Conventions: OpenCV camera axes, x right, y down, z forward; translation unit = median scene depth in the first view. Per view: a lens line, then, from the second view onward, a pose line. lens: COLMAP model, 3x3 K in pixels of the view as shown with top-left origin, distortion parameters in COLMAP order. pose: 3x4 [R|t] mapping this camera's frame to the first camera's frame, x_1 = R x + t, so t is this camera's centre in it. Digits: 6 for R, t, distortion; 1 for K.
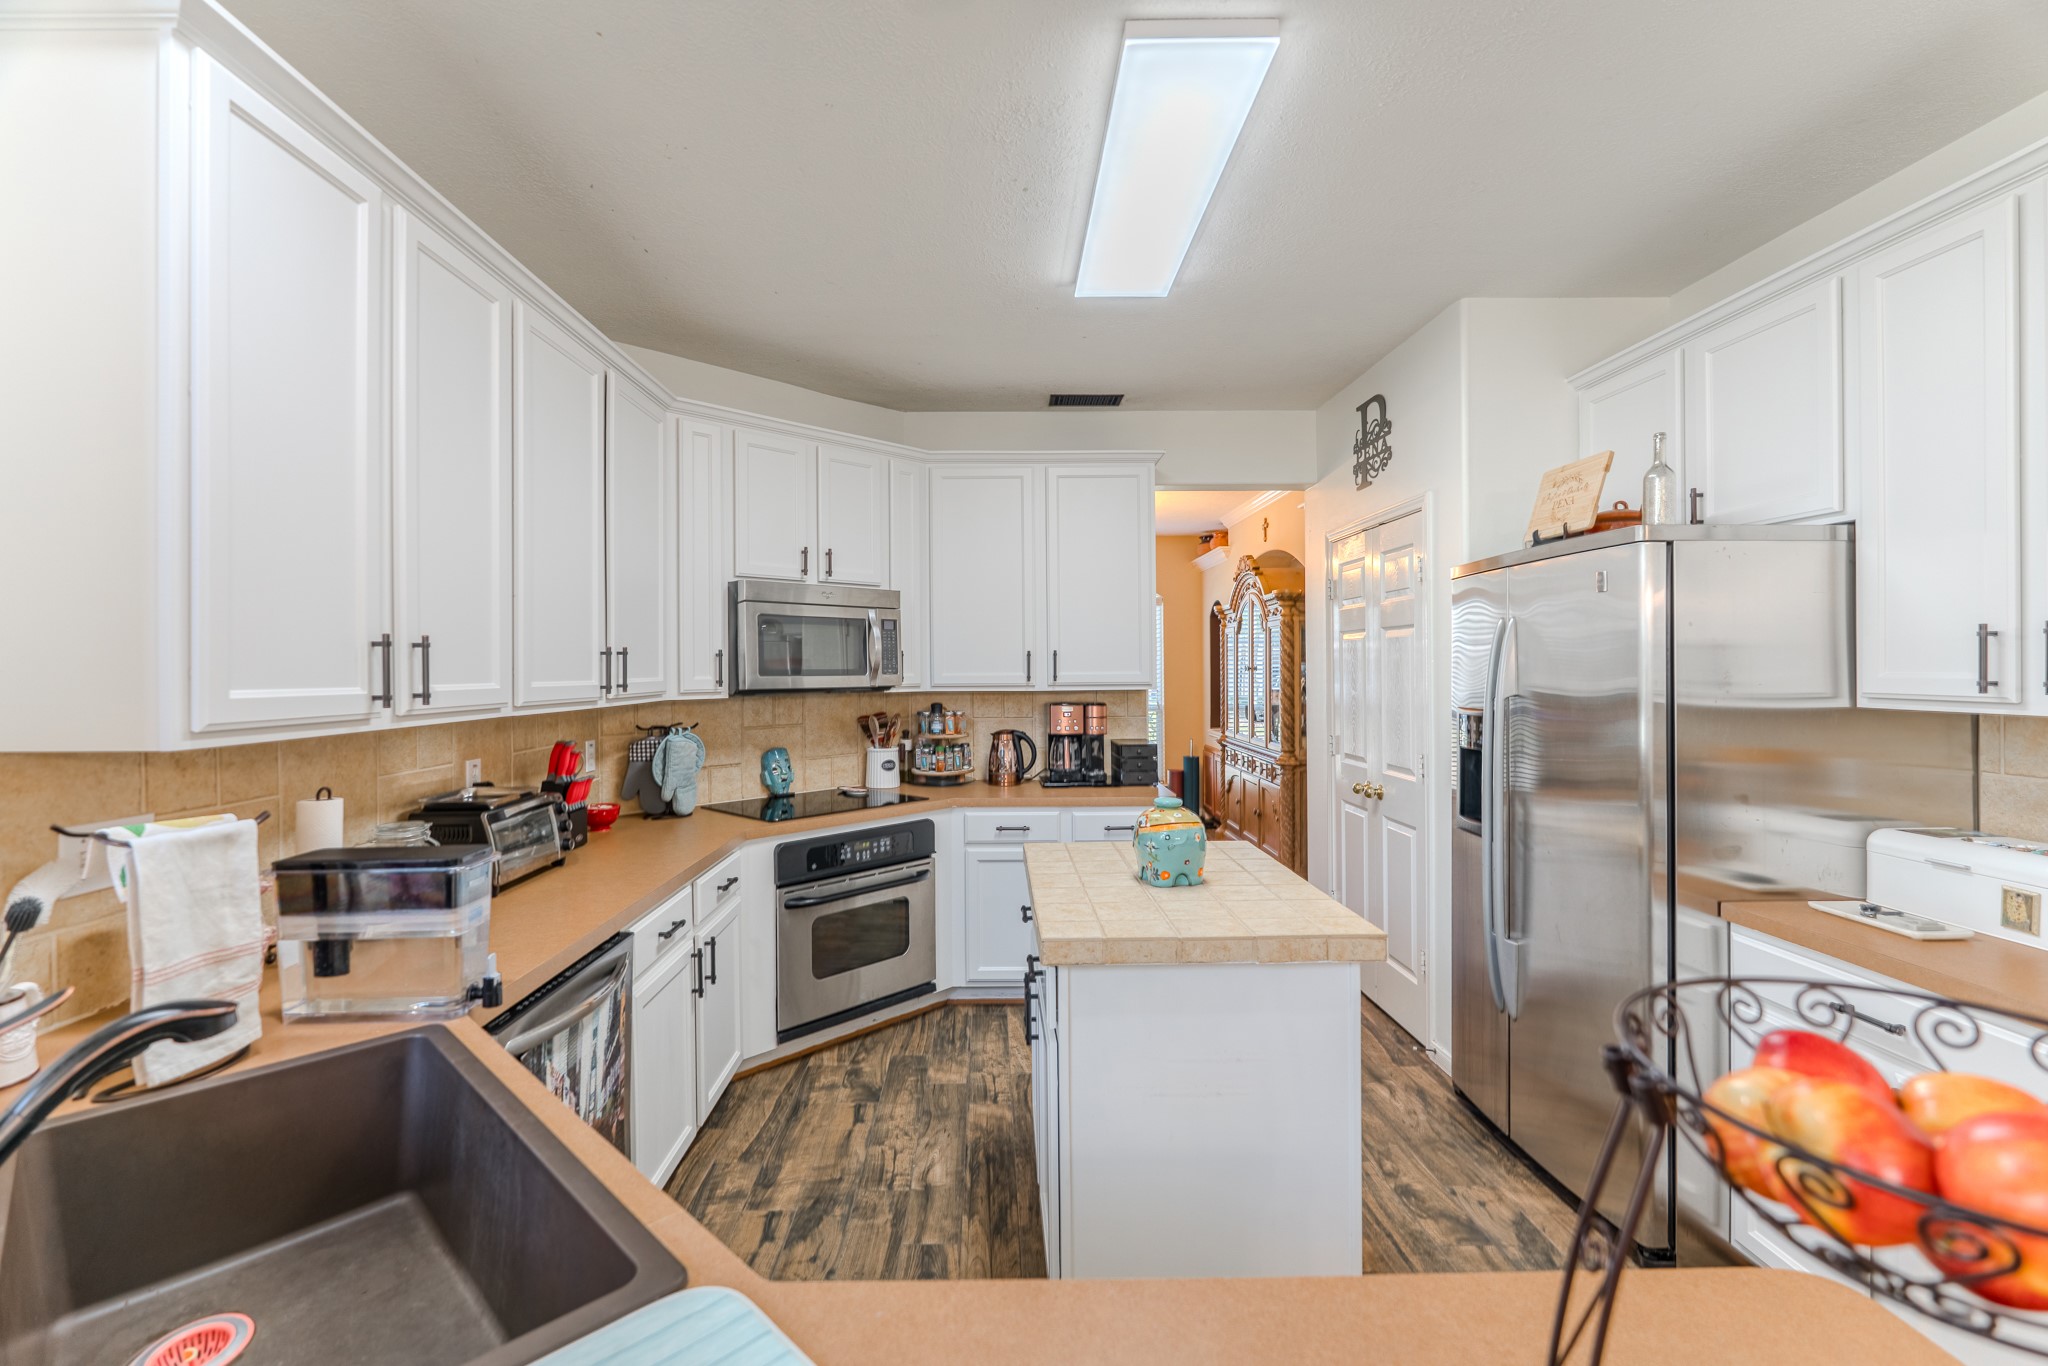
lens RADIAL K [[898.2, 0, 982.8], [0, 898.2, 665.3], [0, 0, 1]] dist [-0.012787, 0.002858]
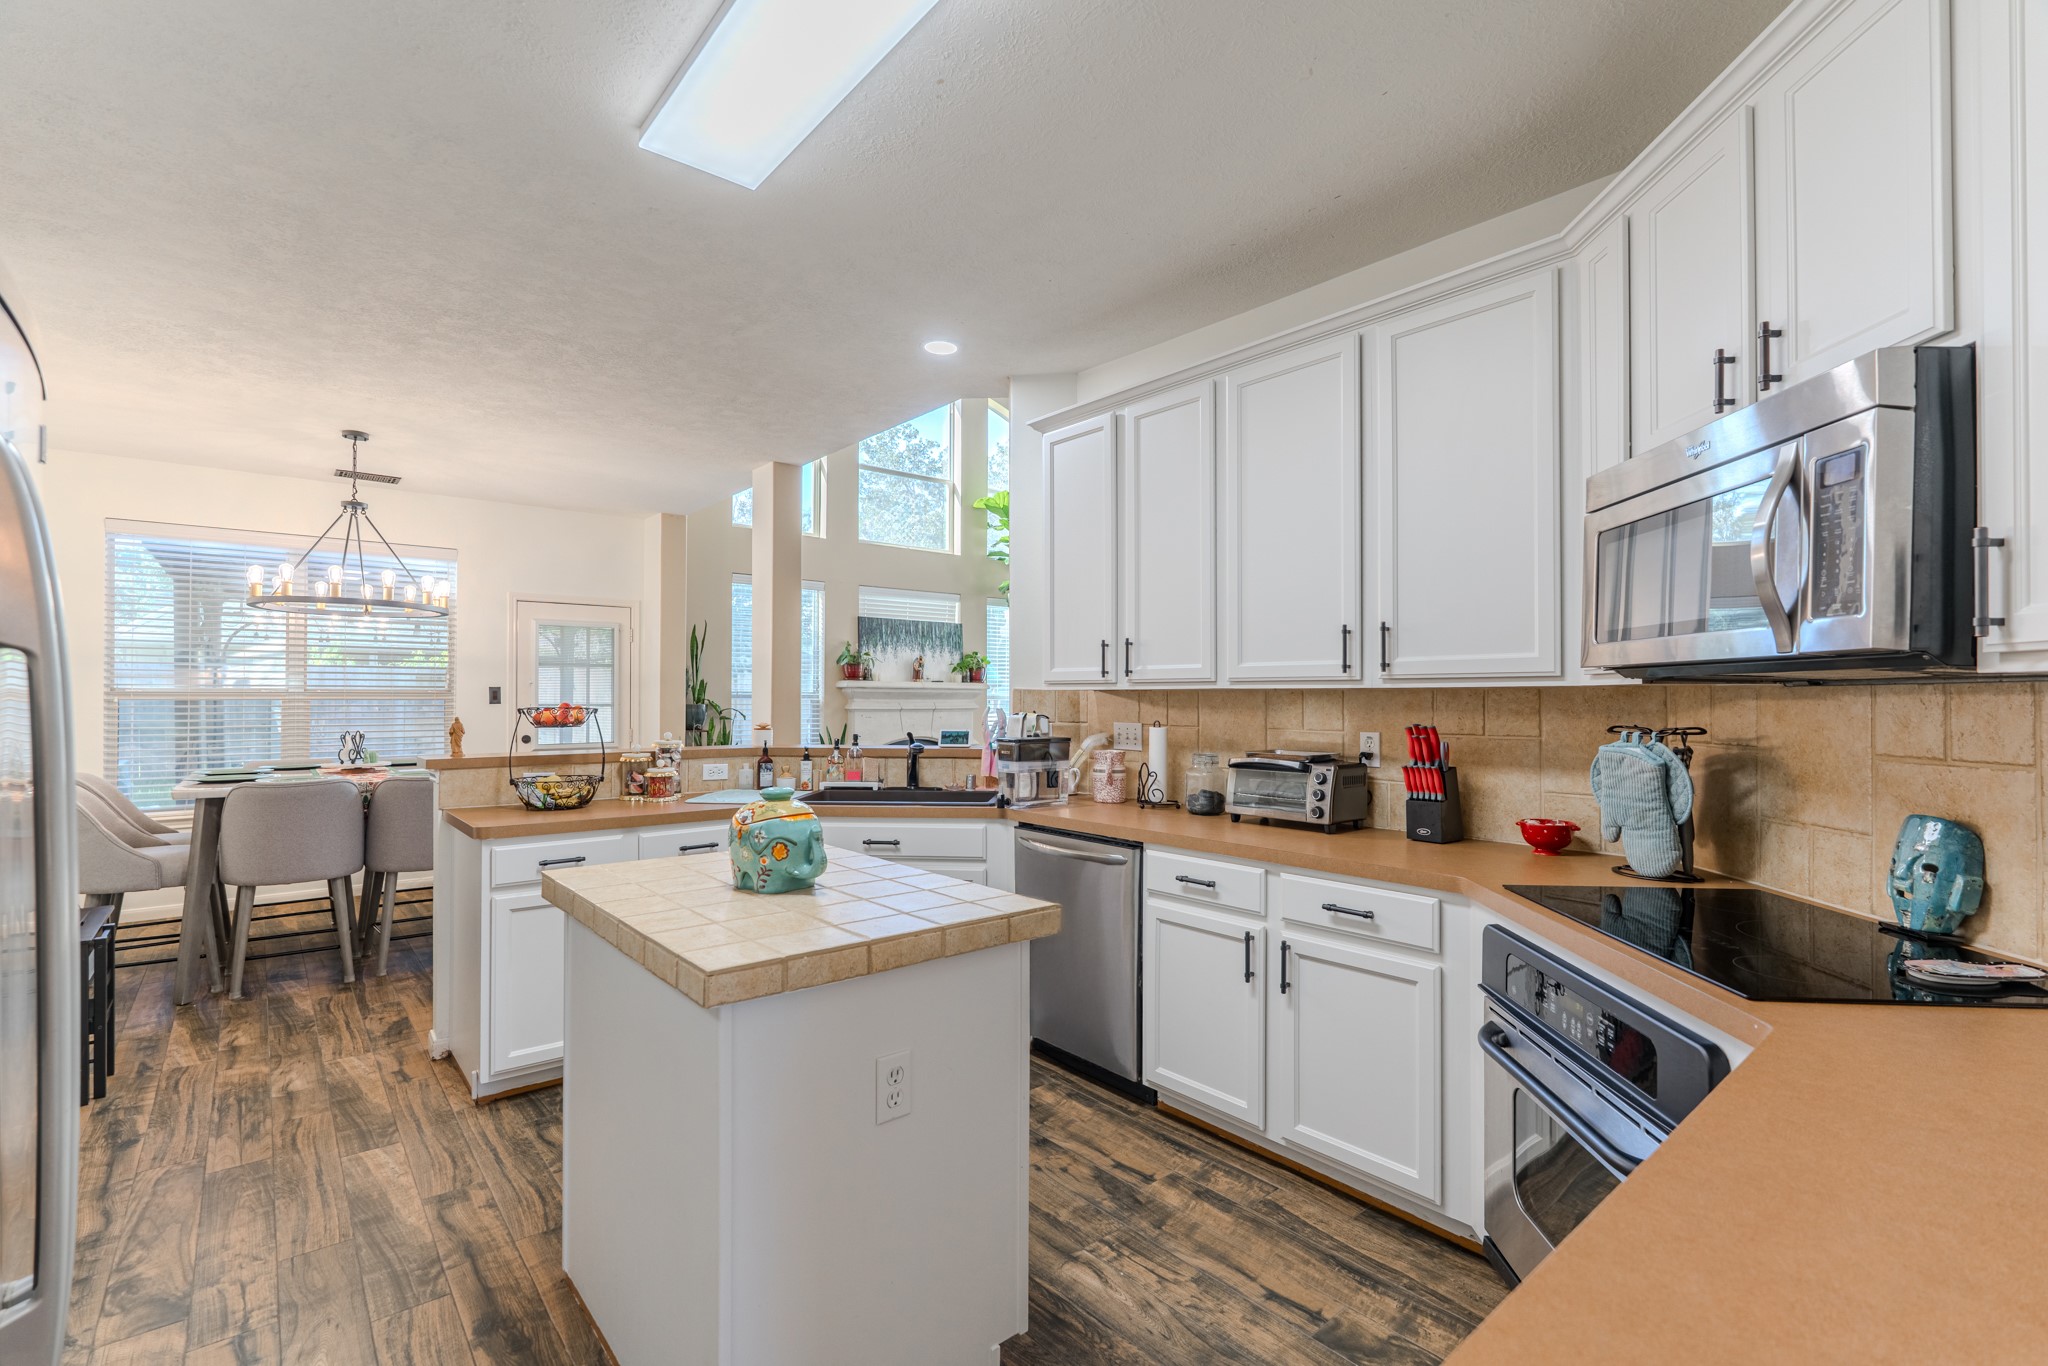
lens RADIAL K [[898.2, 0, 1013.7], [0, 898.2, 740.3], [0, 0, 1]] dist [-0.012787, 0.002858]
pose [[-0.756802, 0.035023, -0.652705, 0.386534], [0.002276, 0.998699, 0.050949, 0.043788], [0.653640, 0.037072, -0.755897, 1.200760]]
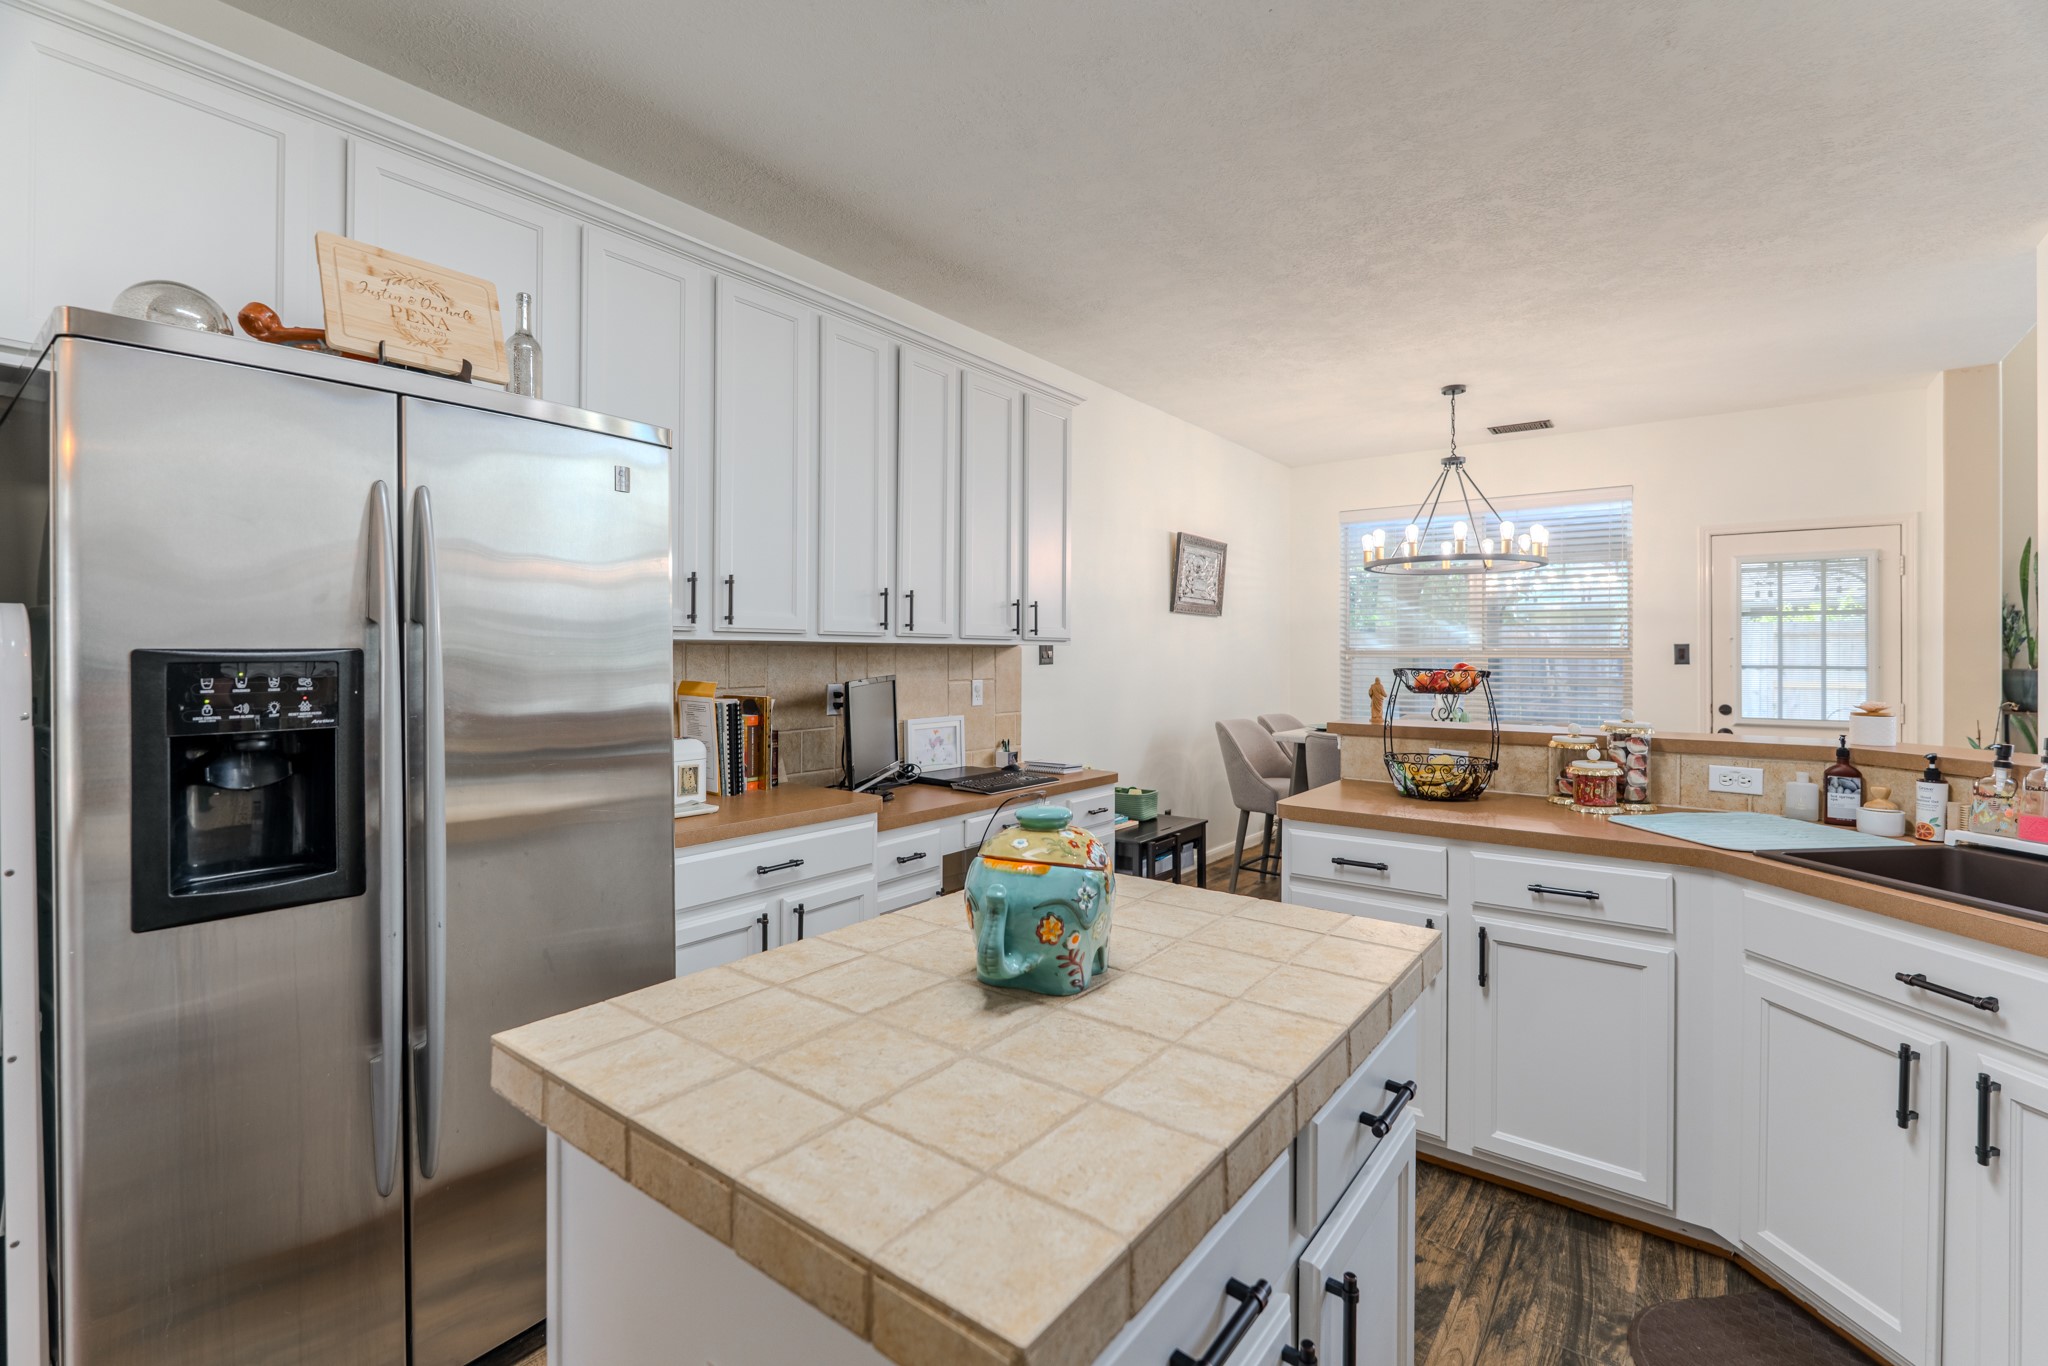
lens RADIAL K [[898.2, 0, 1024.2], [0, 898.2, 666.7], [0, 0, 1]] dist [-0.012787, 0.002858]
pose [[-0.807111, -0.007695, 0.590349, -0.033288], [-0.000629, 0.999926, 0.012174, 0.046165], [-0.590399, 0.009454, -0.807056, 0.967242]]
